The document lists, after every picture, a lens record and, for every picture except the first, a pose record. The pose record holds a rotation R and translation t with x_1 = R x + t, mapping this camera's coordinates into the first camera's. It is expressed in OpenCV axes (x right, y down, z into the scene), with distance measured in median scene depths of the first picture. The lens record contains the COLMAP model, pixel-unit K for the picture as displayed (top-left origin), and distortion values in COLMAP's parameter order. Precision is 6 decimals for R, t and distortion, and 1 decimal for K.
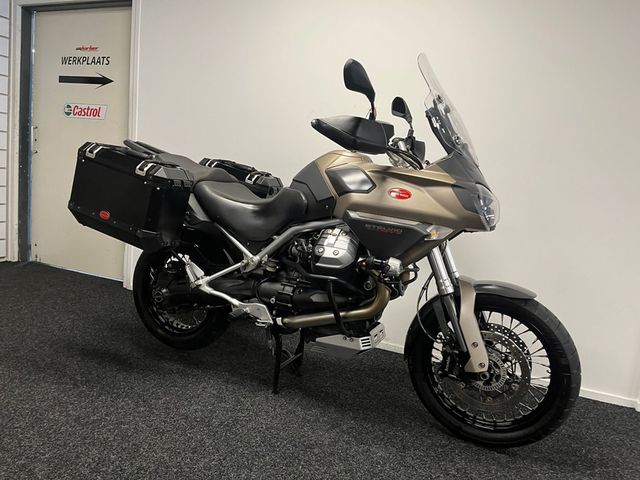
lens RADIAL K [[482.9, 0, 321.0], [0, 482.9, 242.6], [0, 0, 1]] dist [0.090039, -0.123768]
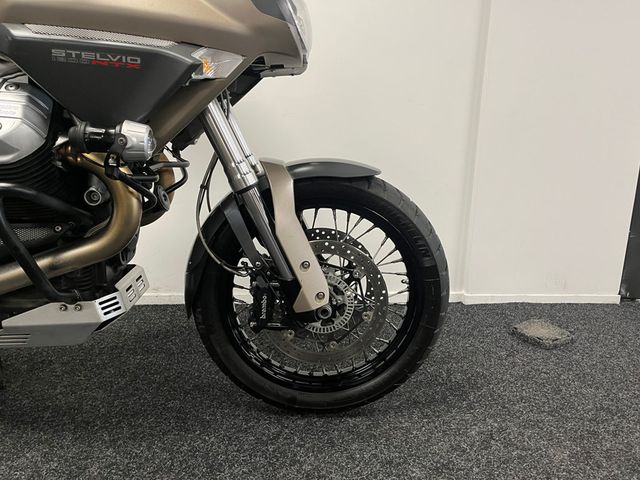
lens RADIAL K [[483.3, 0, 318.0], [0, 483.3, 238.1], [0, 0, 1]] dist [0.086065, -0.116423]
pose [[0.881467, -0.176851, 0.437880, 0.074283], [0.124709, 0.981488, 0.145360, 0.088259], [-0.455481, -0.073522, 0.887204, 0.447788]]
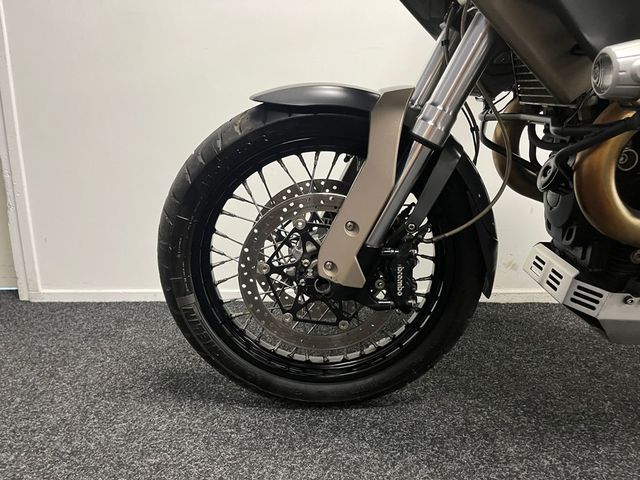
lens RADIAL K [[482.9, 0, 321.0], [0, 482.9, 242.6], [0, 0, 1]] dist [0.090039, -0.123768]
pose [[0.927350, -0.181199, 0.327396, -0.542868], [0.152436, 0.981980, 0.111707, 0.055607], [-0.341738, -0.053684, 0.938261, 0.896153]]
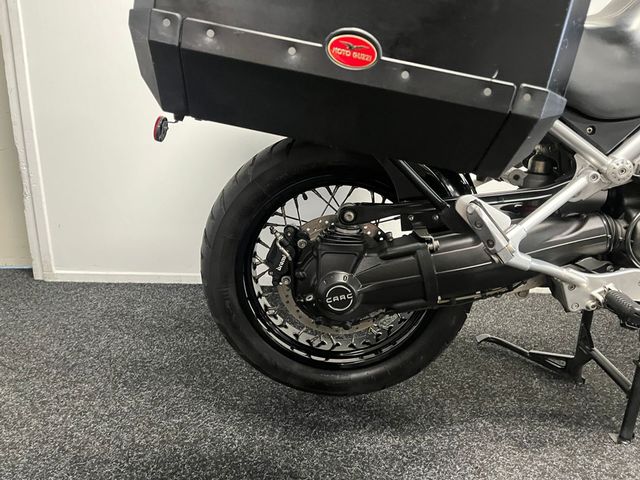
lens RADIAL K [[483.3, 0, 318.0], [0, 483.3, 238.1], [0, 0, 1]] dist [0.086065, -0.116423]
pose [[0.918860, -0.178207, 0.352049, -0.586303], [0.123198, 0.977170, 0.173091, -0.008470], [-0.374858, -0.115675, 0.919837, 0.797302]]
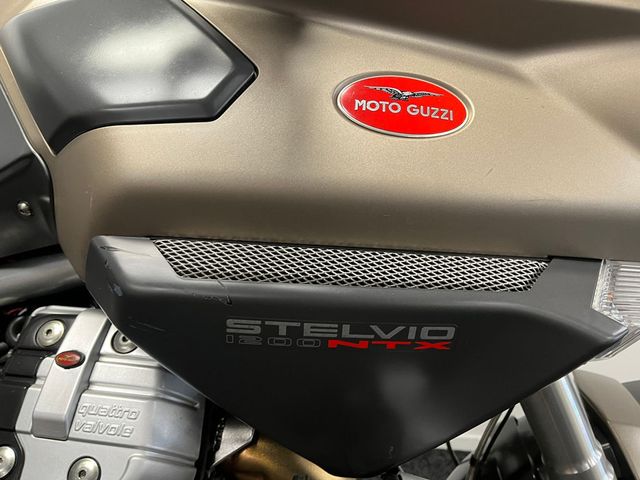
lens RADIAL K [[483.3, 0, 318.0], [0, 483.3, 238.1], [0, 0, 1]] dist [0.086065, -0.116423]
pose [[0.955648, -0.152567, 0.251911, 0.078744], [0.123168, 0.984005, 0.128701, -0.075073], [-0.267518, -0.091966, 0.959154, 0.780872]]
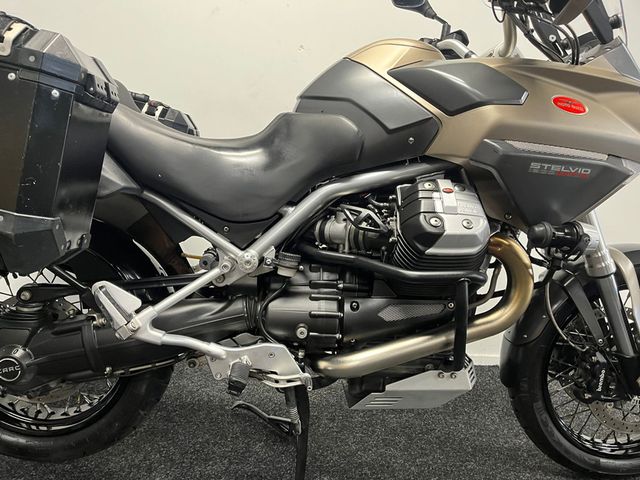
lens RADIAL K [[483.3, 0, 318.0], [0, 483.3, 238.1], [0, 0, 1]] dist [0.086065, -0.116423]
pose [[0.884239, -0.108344, 0.454294, -0.335480], [0.092289, 0.994074, 0.057445, -0.008371], [-0.457826, -0.008868, 0.888998, 0.587579]]
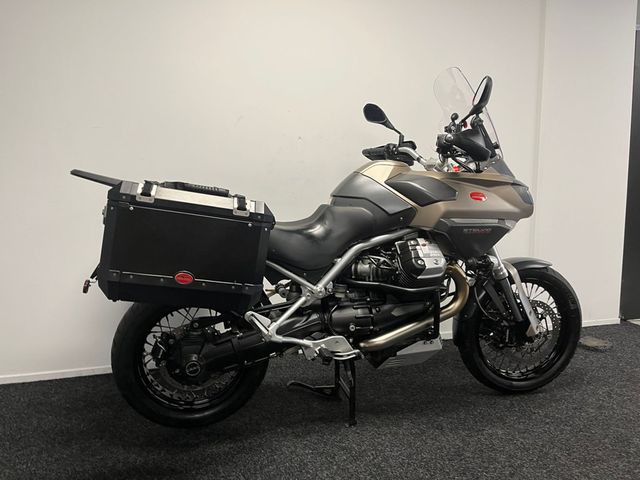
lens RADIAL K [[483.3, 0, 318.0], [0, 483.3, 238.1], [0, 0, 1]] dist [0.086065, -0.116423]
pose [[0.786216, -0.177450, 0.591926, -0.730900], [0.171696, 0.982896, 0.066604, -0.133115], [-0.593620, 0.049266, 0.803236, 0.313102]]
